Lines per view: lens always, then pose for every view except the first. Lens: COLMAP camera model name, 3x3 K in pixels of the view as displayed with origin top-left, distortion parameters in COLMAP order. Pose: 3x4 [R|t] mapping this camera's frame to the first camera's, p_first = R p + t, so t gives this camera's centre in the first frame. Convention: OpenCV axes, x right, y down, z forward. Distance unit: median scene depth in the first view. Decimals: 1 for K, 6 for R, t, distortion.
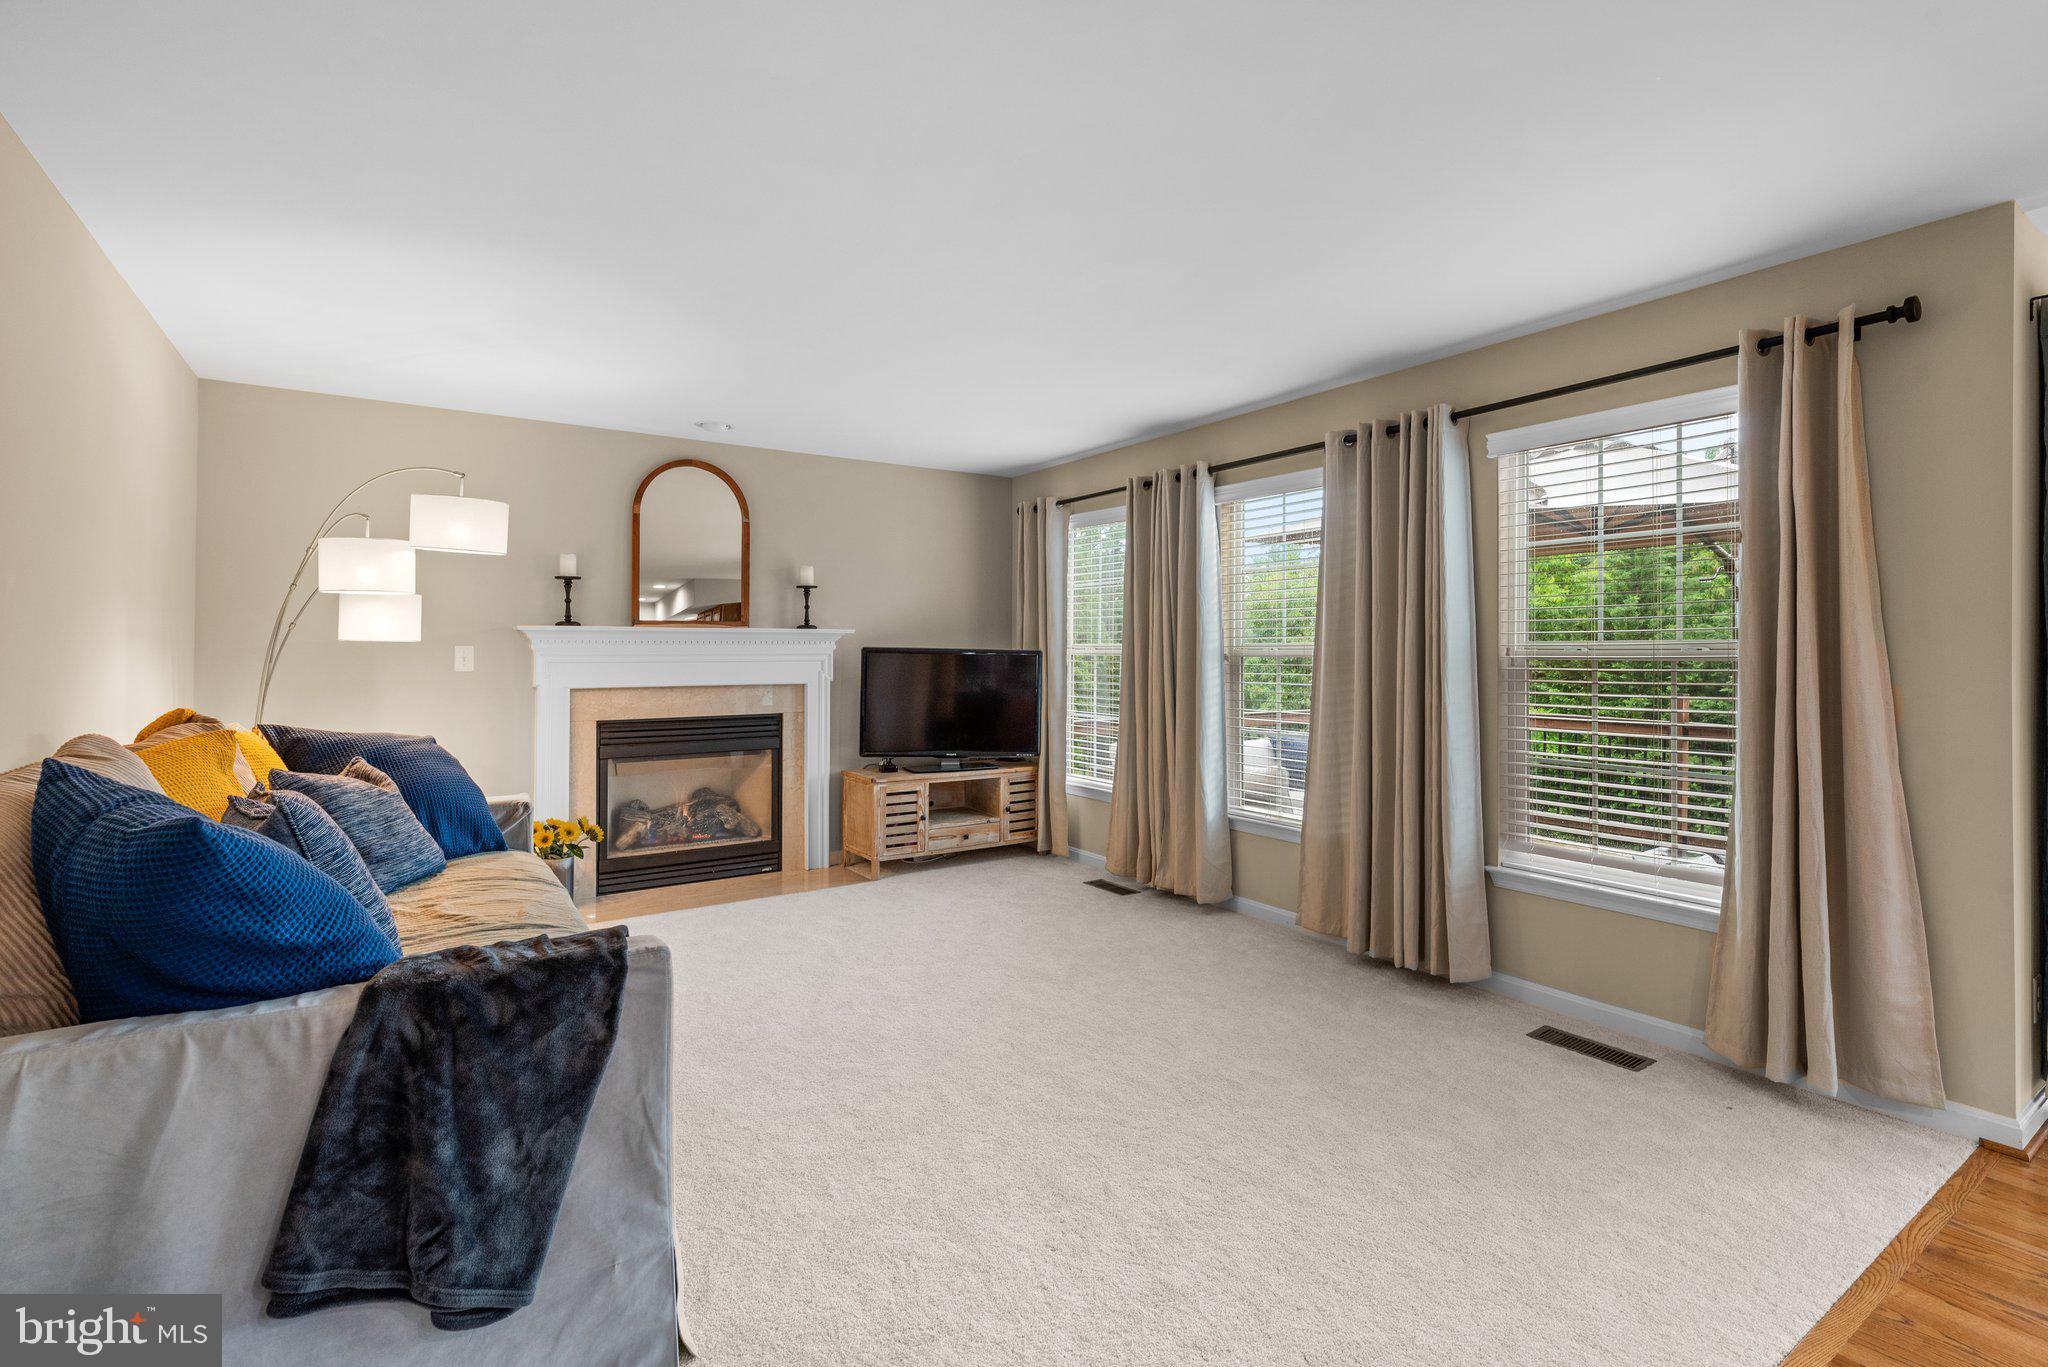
lens RADIAL K [[934.5, 0, 1063.9], [0, 934.5, 640.5], [0, 0, 1]] dist [-0.000275, 0.000997]
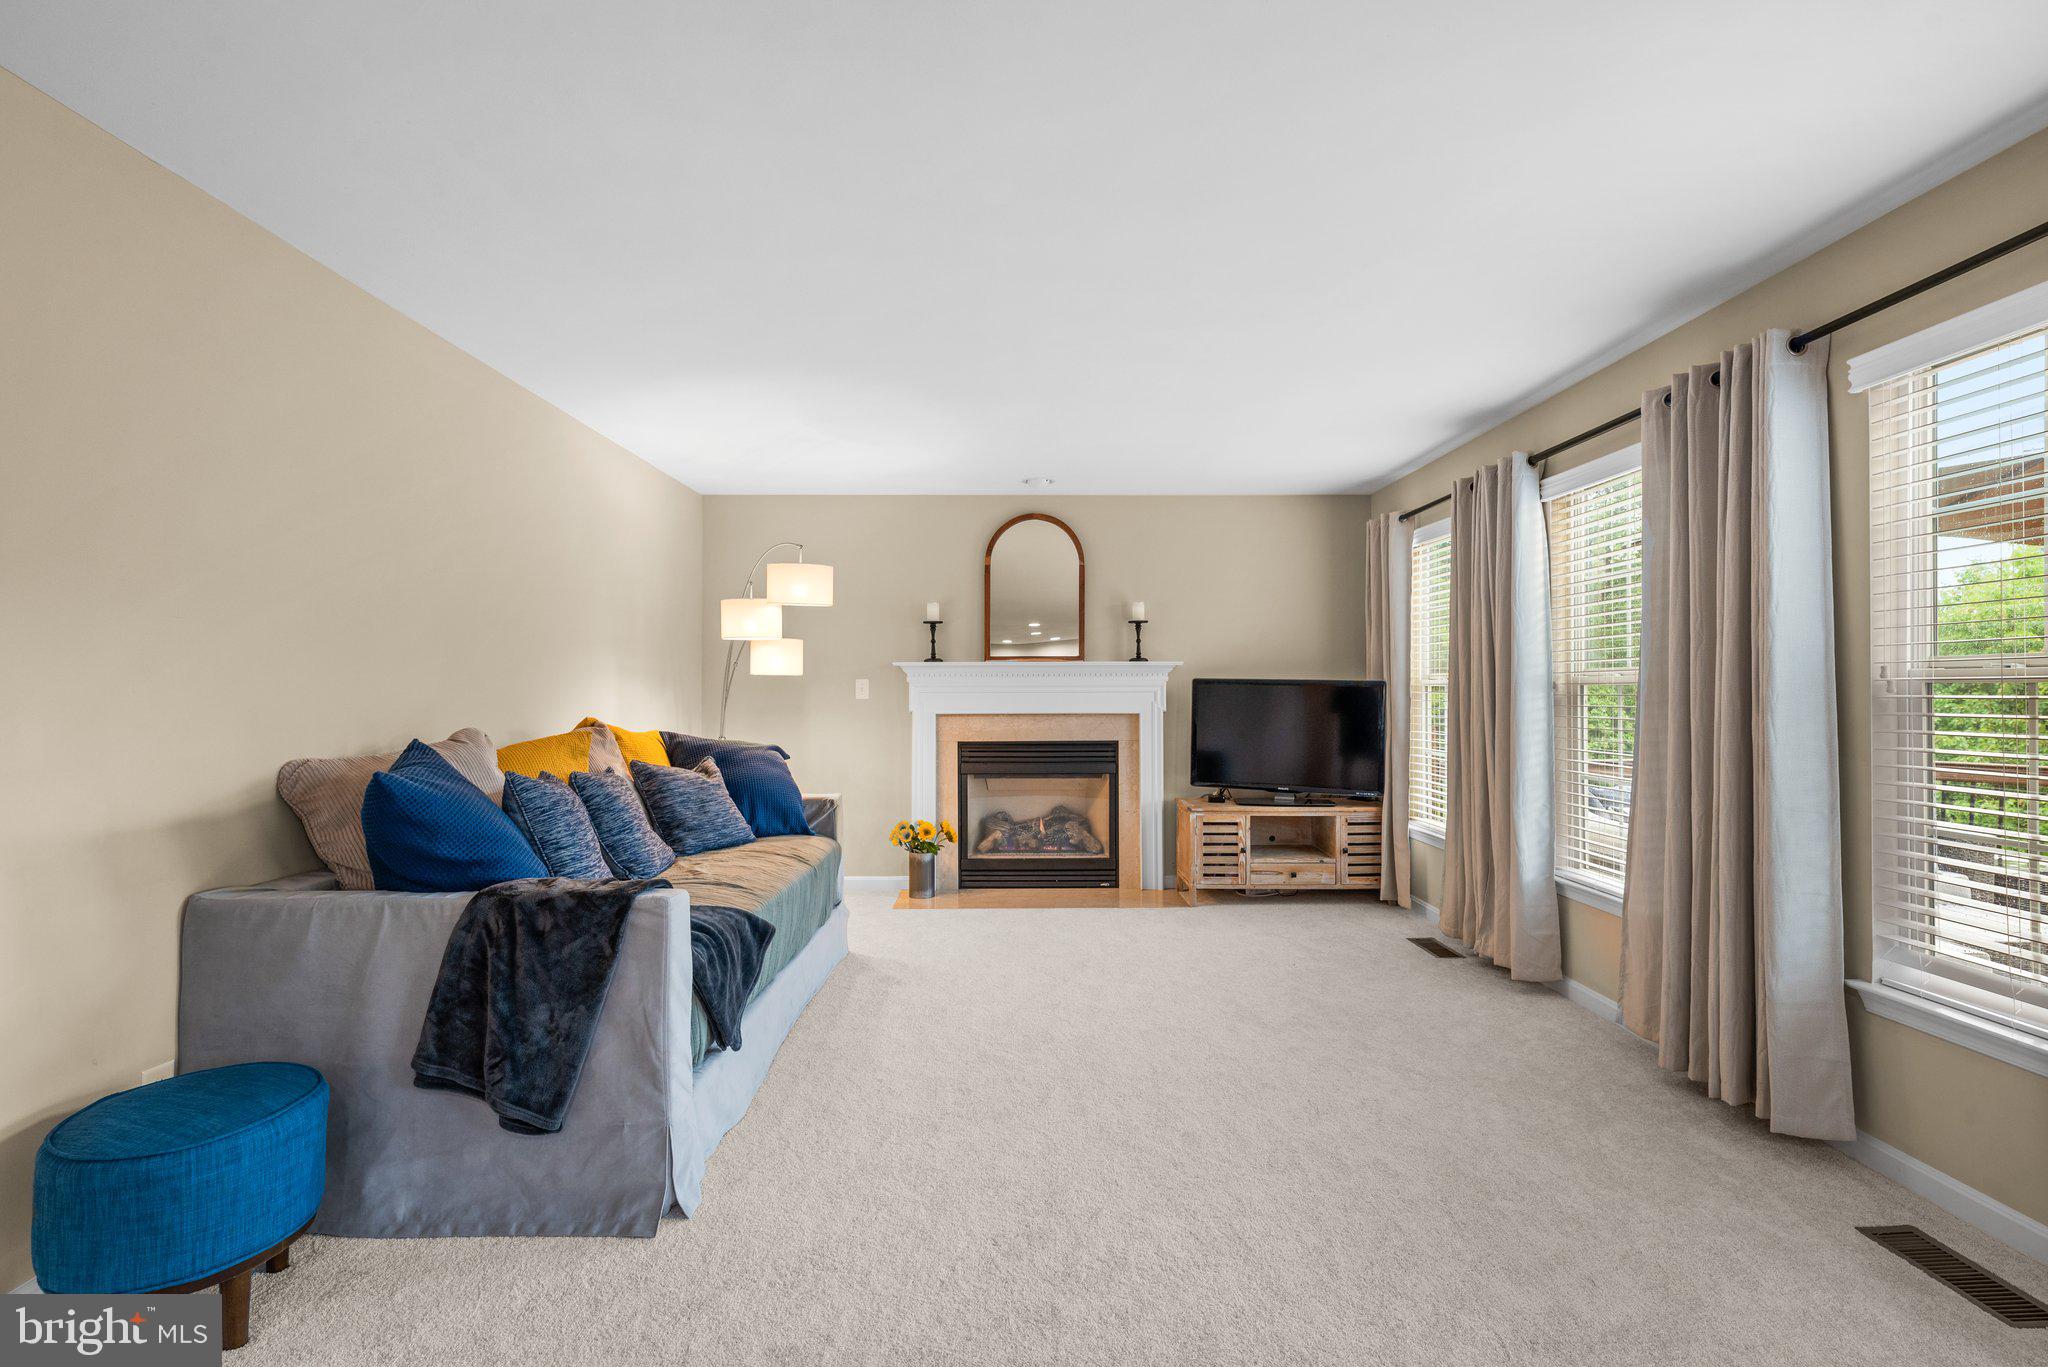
lens RADIAL K [[934.5, 0, 1044.9], [0, 934.5, 681.0], [0, 0, 1]] dist [-0.000275, 0.000997]
pose [[0.836282, -0.007577, -0.548247, 0.317167], [0.009048, 0.999959, -0.000018, 0.012484], [0.548224, -0.004945, 0.836317, 0.084116]]
